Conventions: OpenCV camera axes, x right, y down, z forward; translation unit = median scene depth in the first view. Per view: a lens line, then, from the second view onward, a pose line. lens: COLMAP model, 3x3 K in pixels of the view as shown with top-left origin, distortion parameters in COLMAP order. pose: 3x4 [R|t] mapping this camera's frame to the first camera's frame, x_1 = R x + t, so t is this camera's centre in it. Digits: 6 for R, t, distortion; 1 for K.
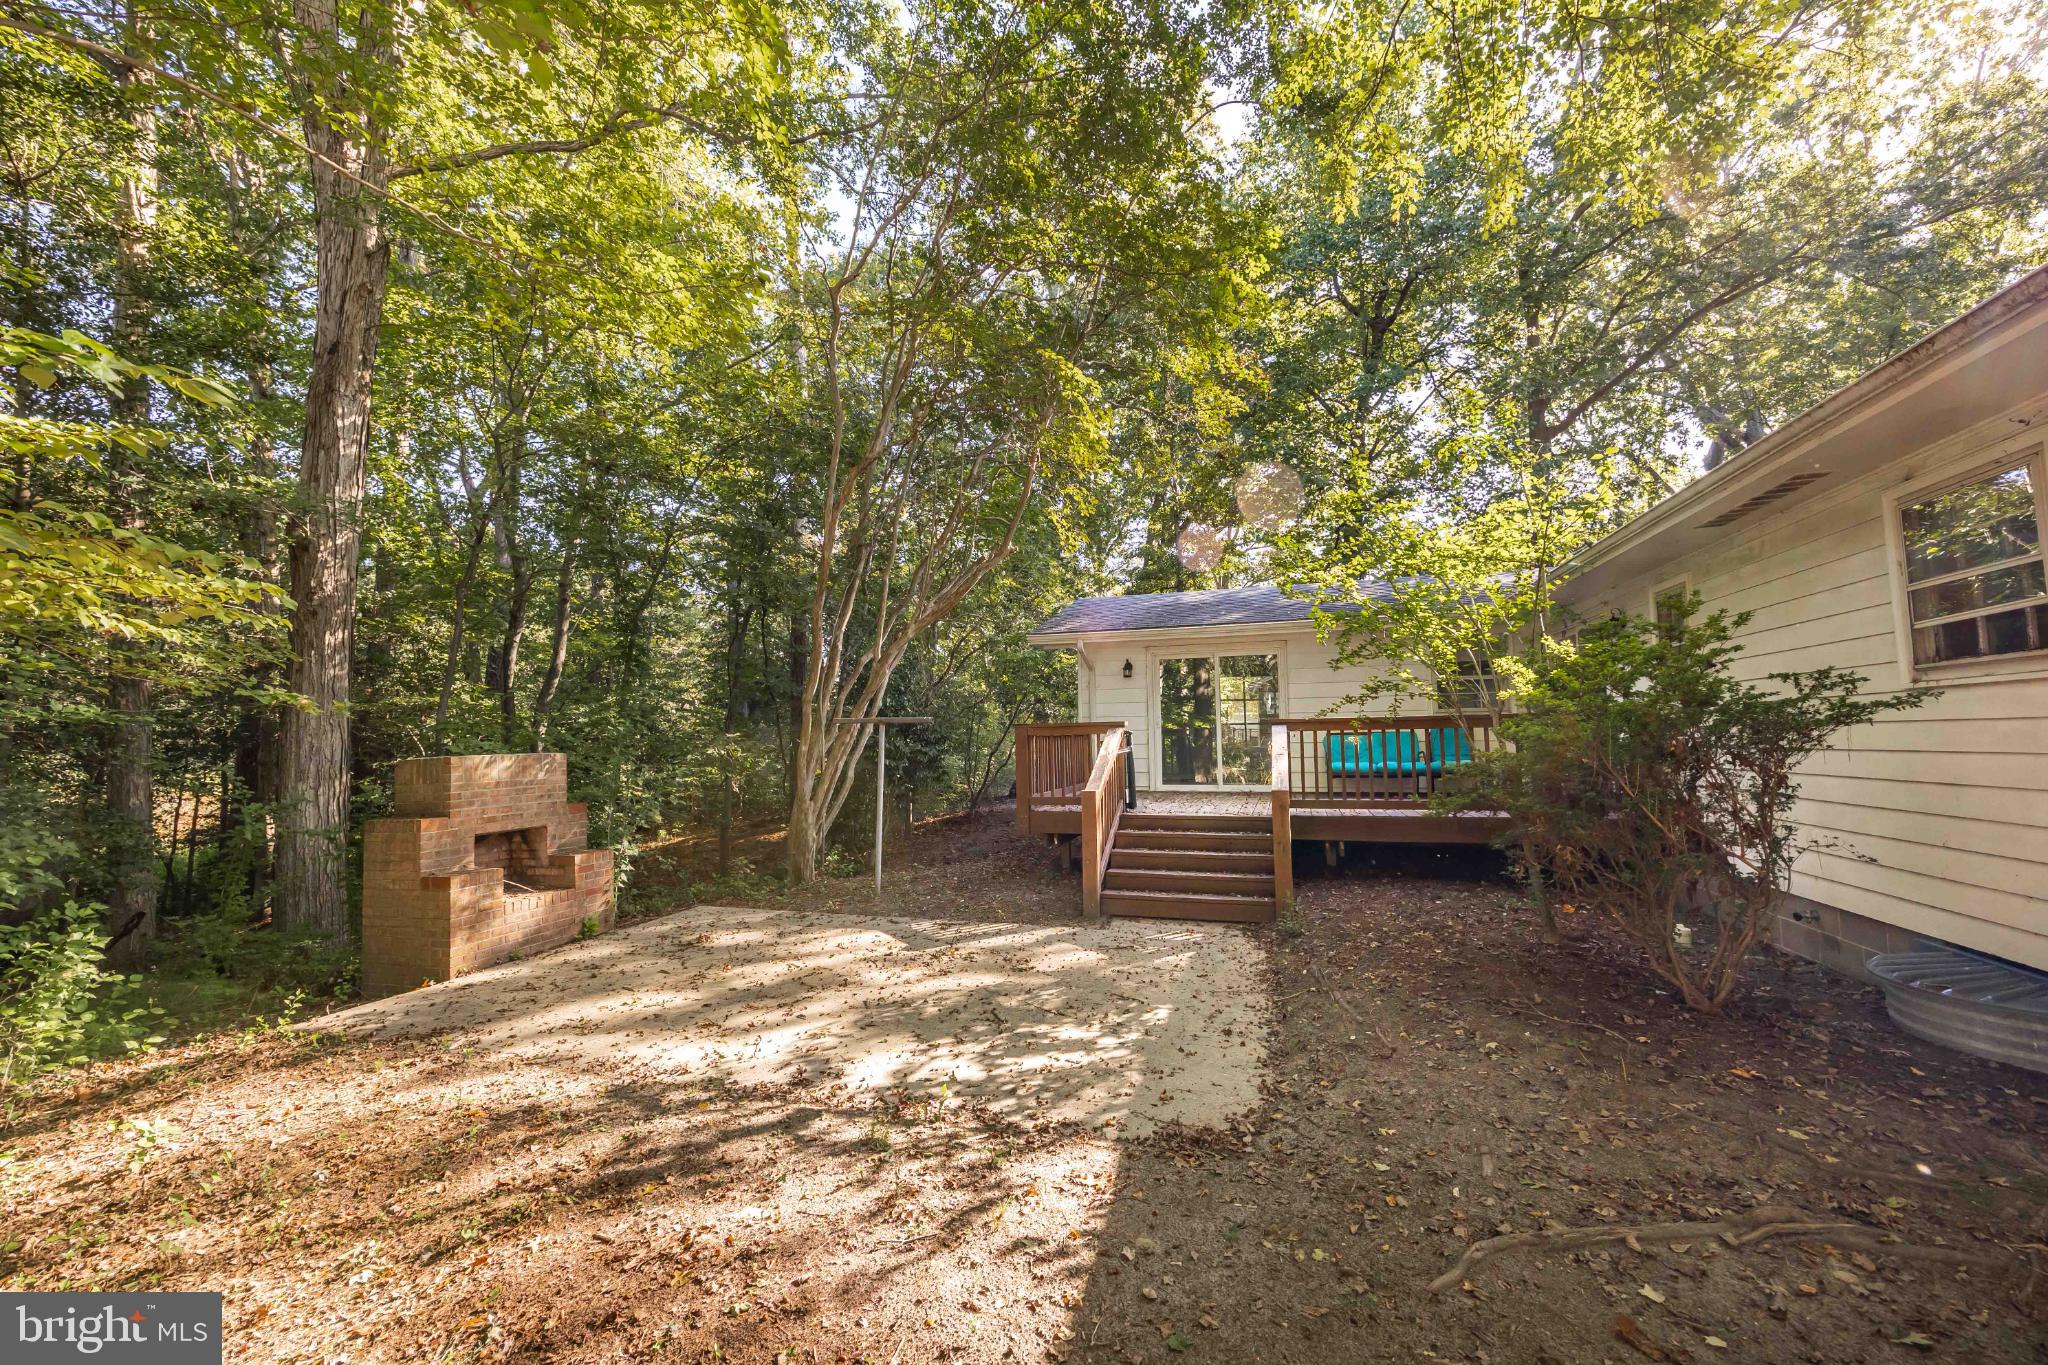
lens RADIAL K [[781.6, 0, 1018.4], [0, 781.6, 690.4], [0, 0, 1]] dist [-0.005817, 0.000039]
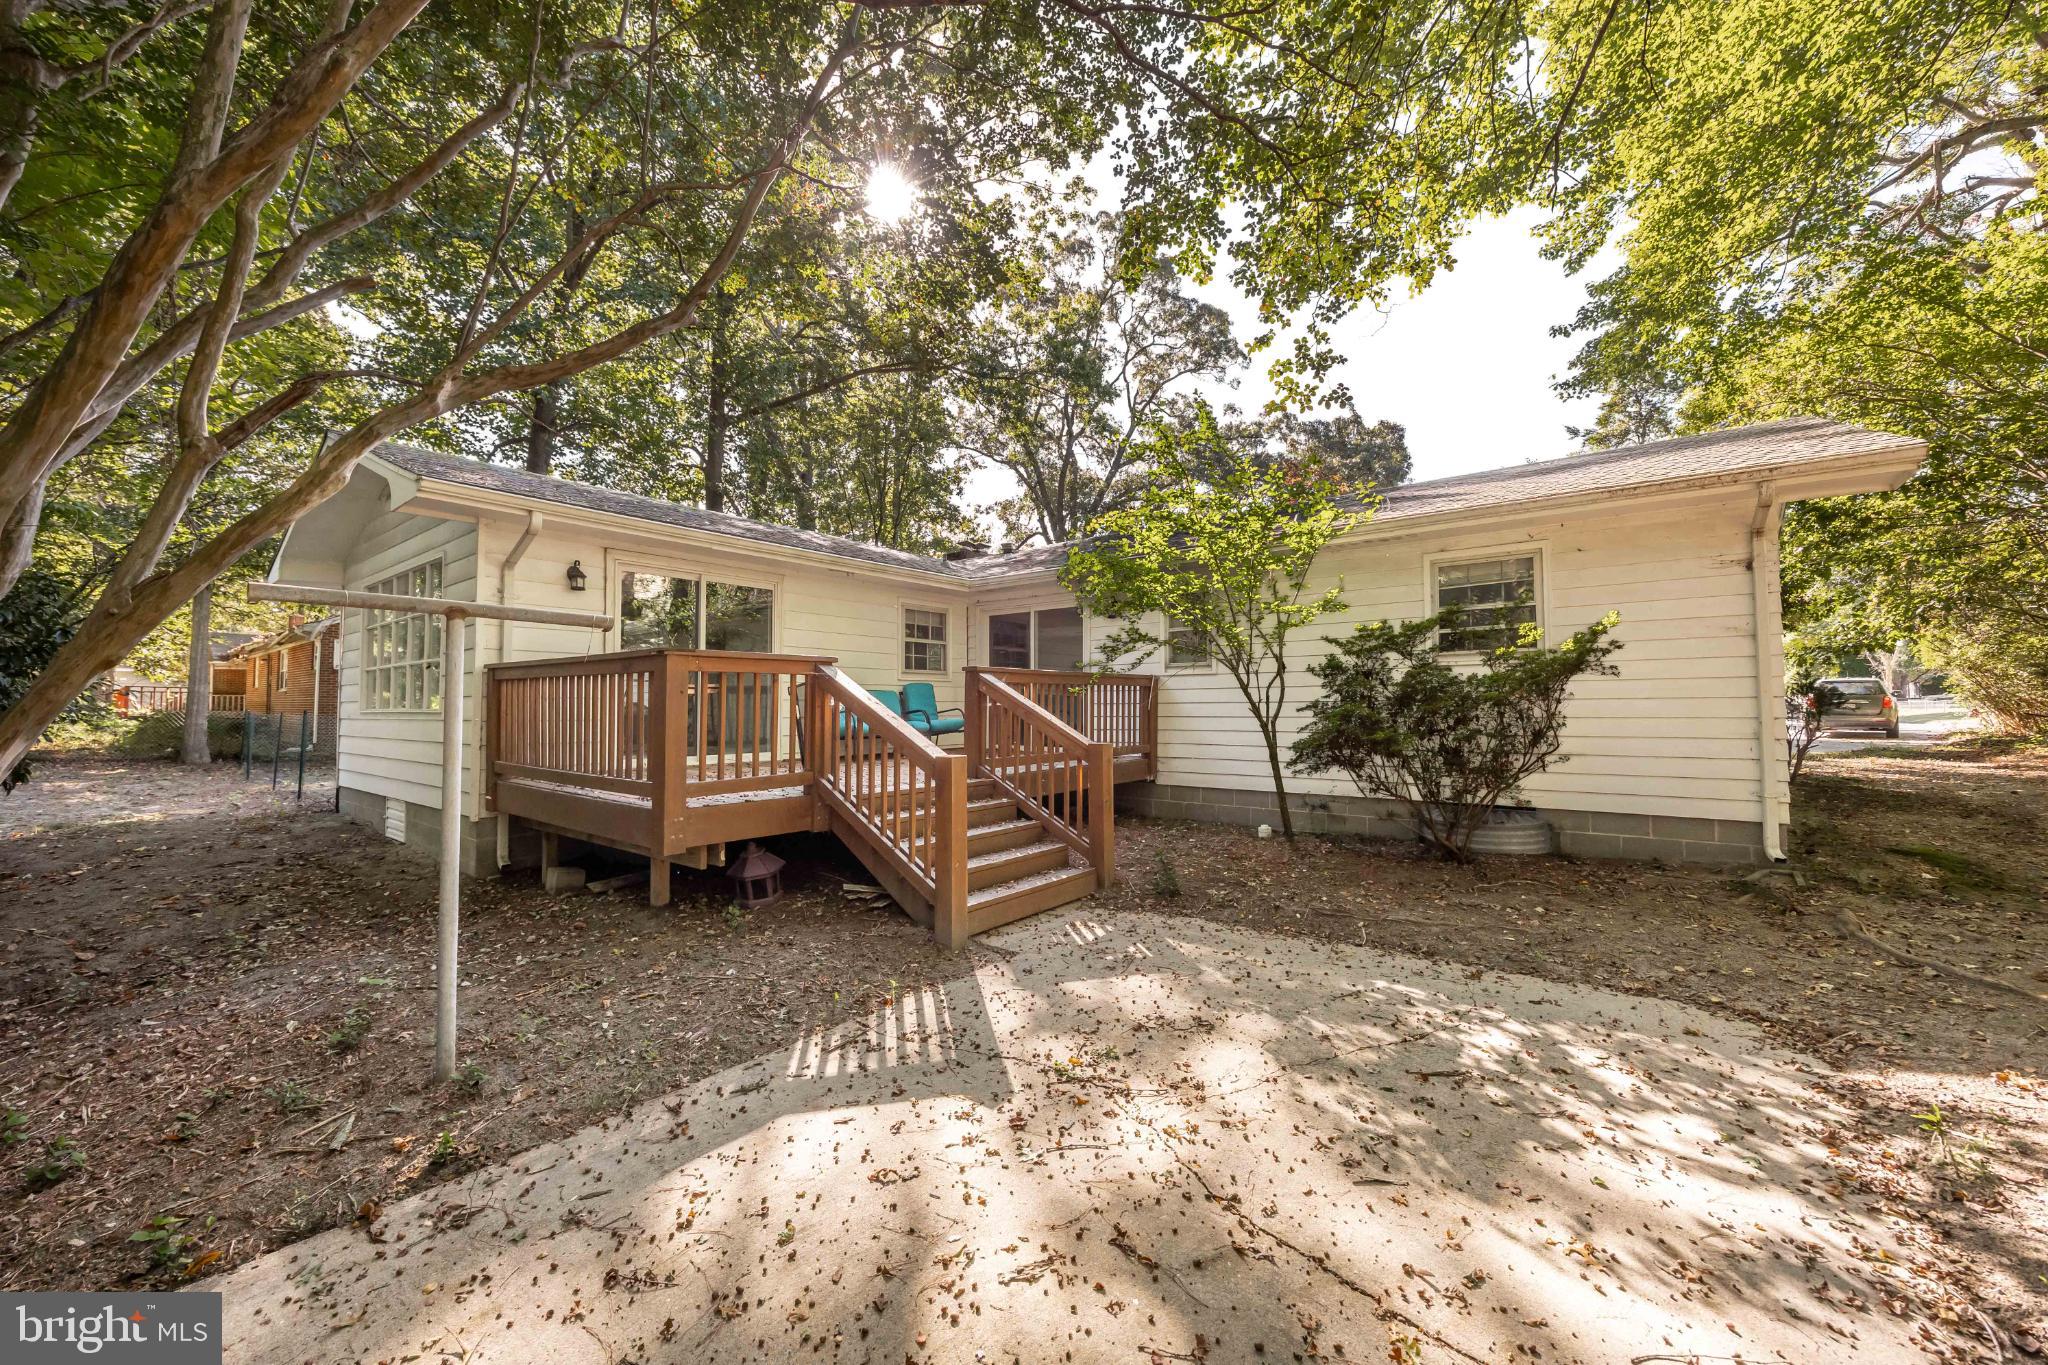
lens RADIAL K [[789.4, 0, 1021.6], [0, 789.4, 686.7], [0, 0, 1]] dist [0.001052, -0.000020]
pose [[0.345292, 0.035621, 0.937819, -0.875056], [-0.058429, 0.998157, -0.016400, 0.132142], [-0.936675, -0.049133, 0.346737, 1.230339]]
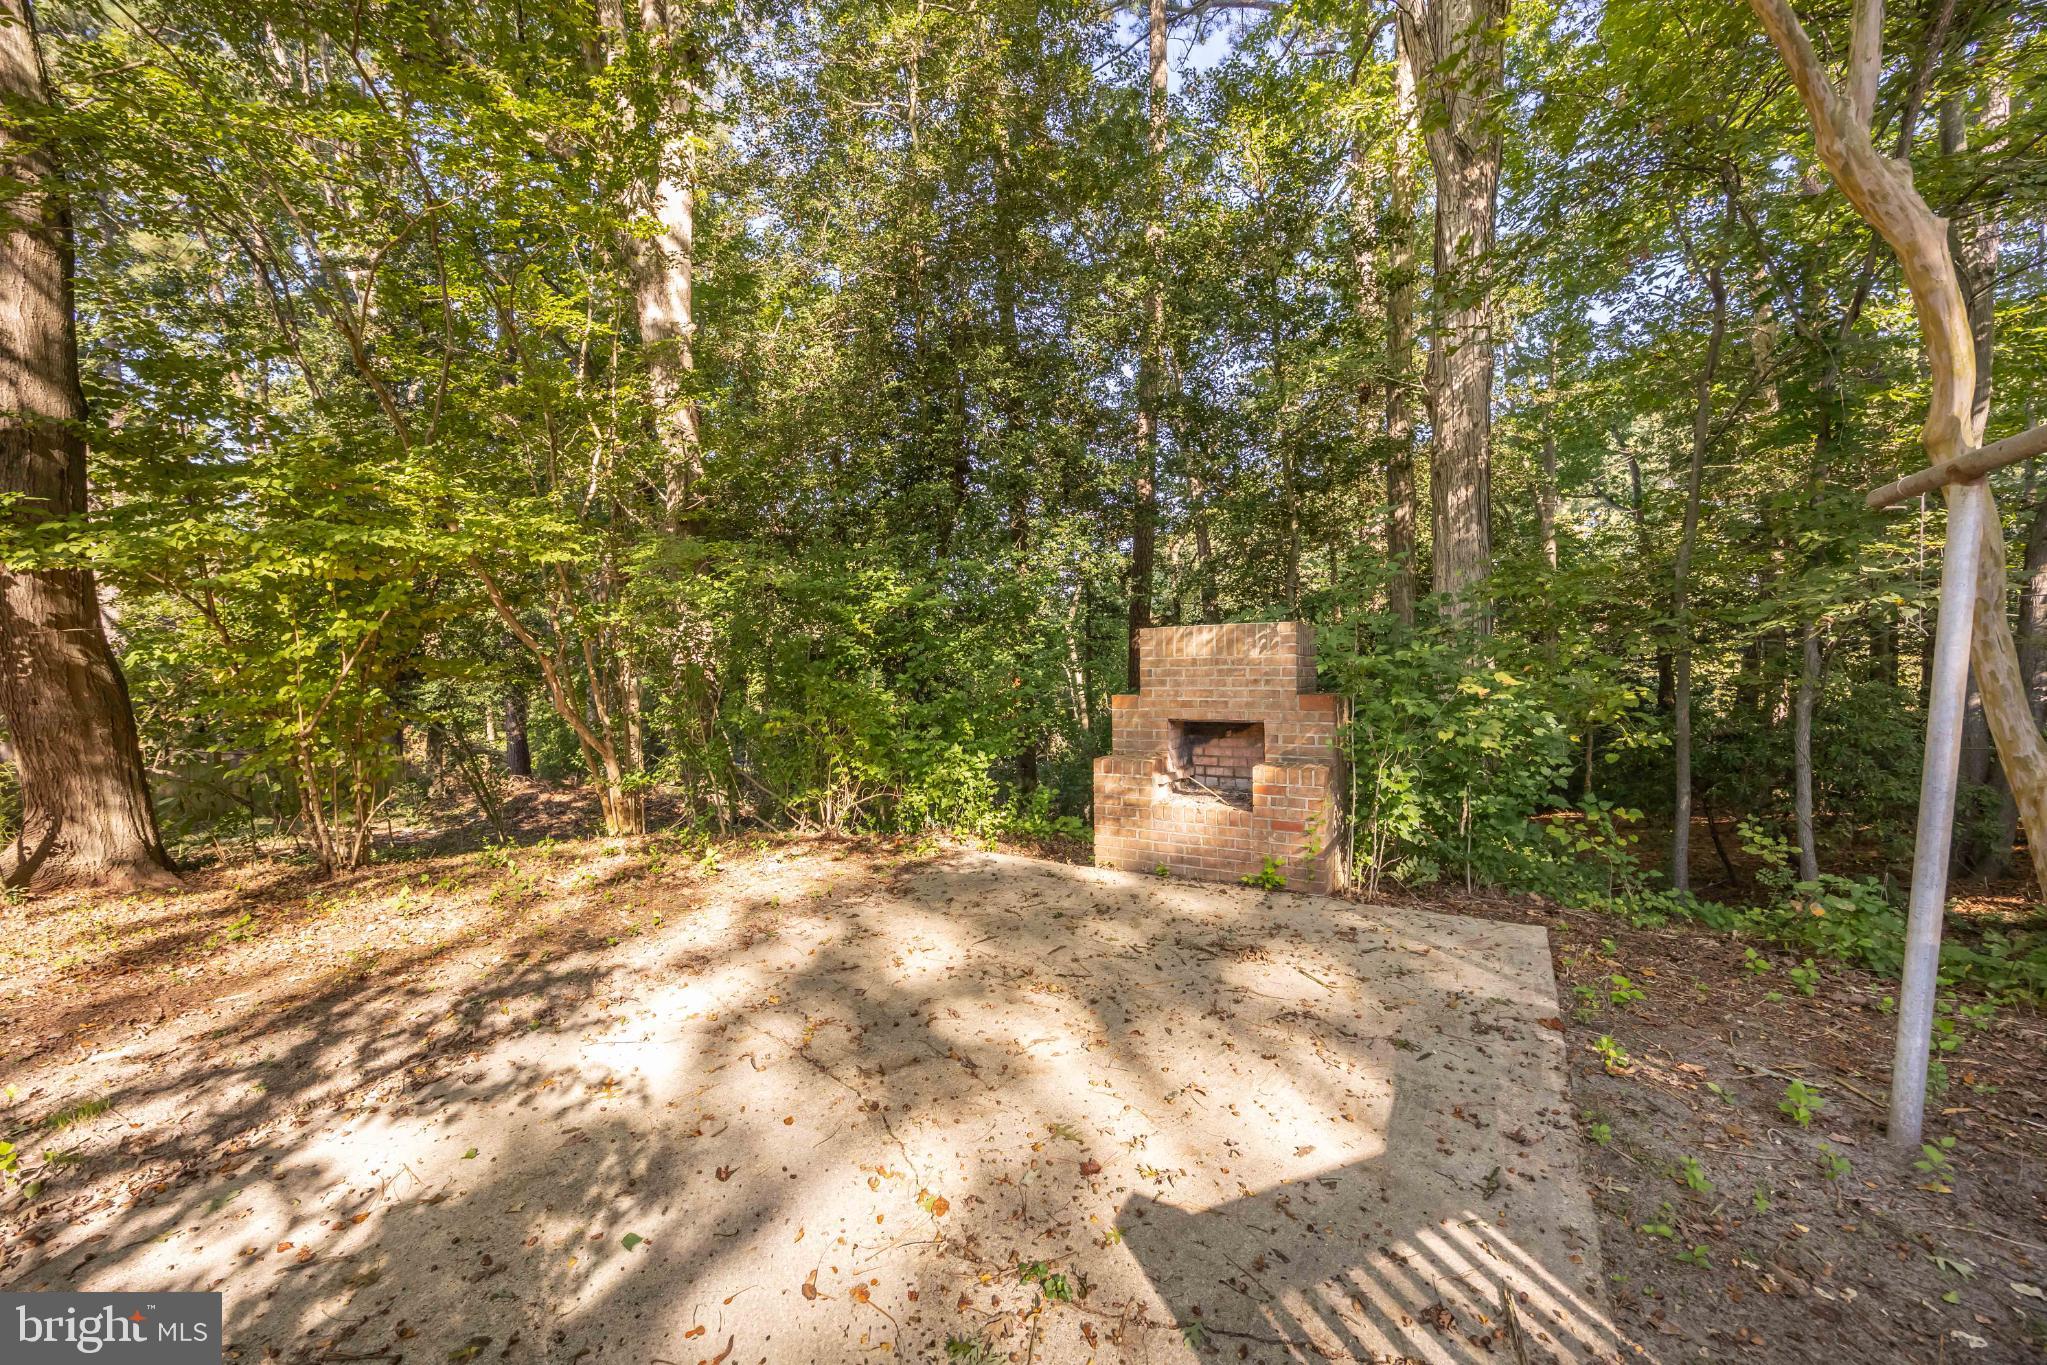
lens RADIAL K [[780.9, 0, 1023.5], [0, 780.9, 682.5], [0, 0, 1]] dist [0.000251, 0.000059]
pose [[-0.208503, 0.060330, -0.976159, 0.256120], [0.086757, 0.995302, 0.042982, 0.139662], [0.974166, -0.075726, -0.212758, 1.537668]]
